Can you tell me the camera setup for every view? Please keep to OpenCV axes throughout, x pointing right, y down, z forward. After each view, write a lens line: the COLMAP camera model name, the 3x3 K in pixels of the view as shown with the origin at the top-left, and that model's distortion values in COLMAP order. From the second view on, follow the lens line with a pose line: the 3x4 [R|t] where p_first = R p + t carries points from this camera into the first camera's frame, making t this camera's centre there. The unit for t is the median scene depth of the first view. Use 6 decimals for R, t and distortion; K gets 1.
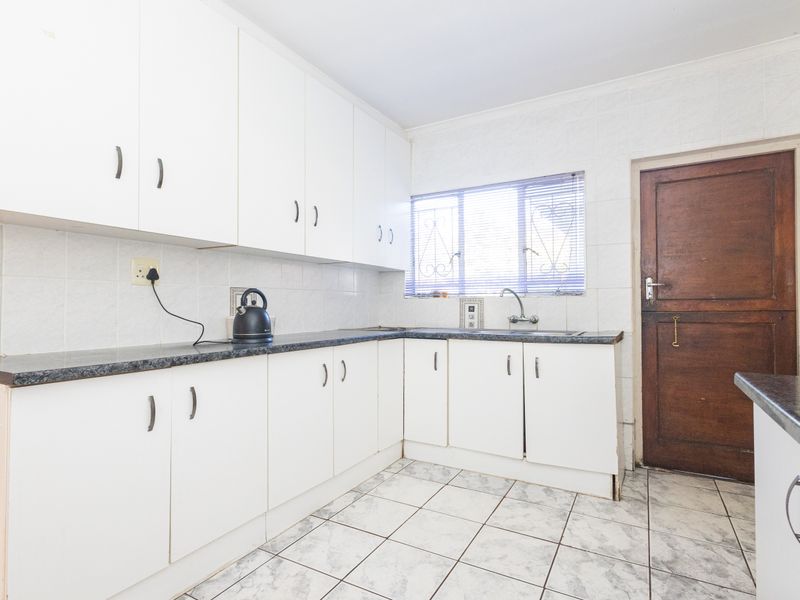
lens RADIAL K [[428.5, 0, 396.5], [0, 428.5, 300.4], [0, 0, 1]] dist [0.002560, 0.000429]
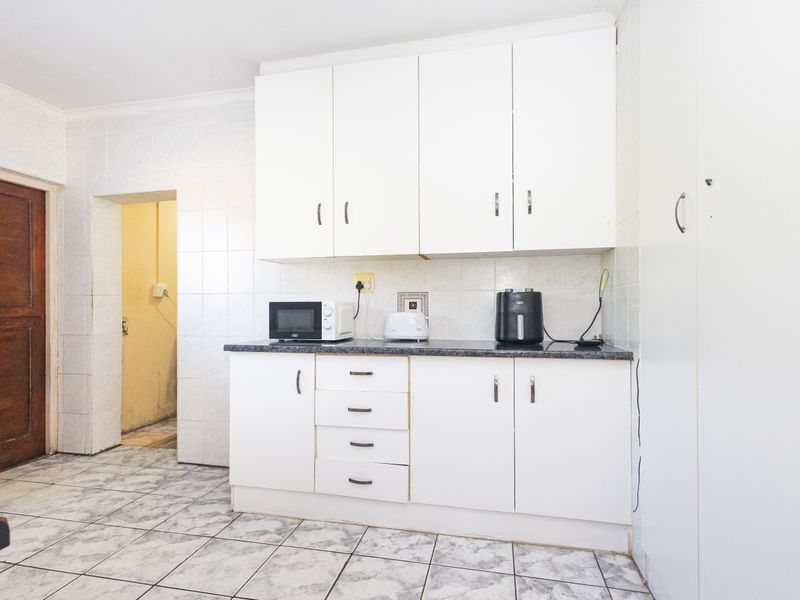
lens RADIAL K [[428.5, 0, 396.5], [0, 428.5, 300.4], [0, 0, 1]] dist [0.002560, 0.000429]
pose [[-0.301432, 0.026676, 0.953114, -0.780064], [-0.000616, 0.999603, -0.028173, 0.014520], [-0.953487, -0.009080, -0.301296, 0.488575]]
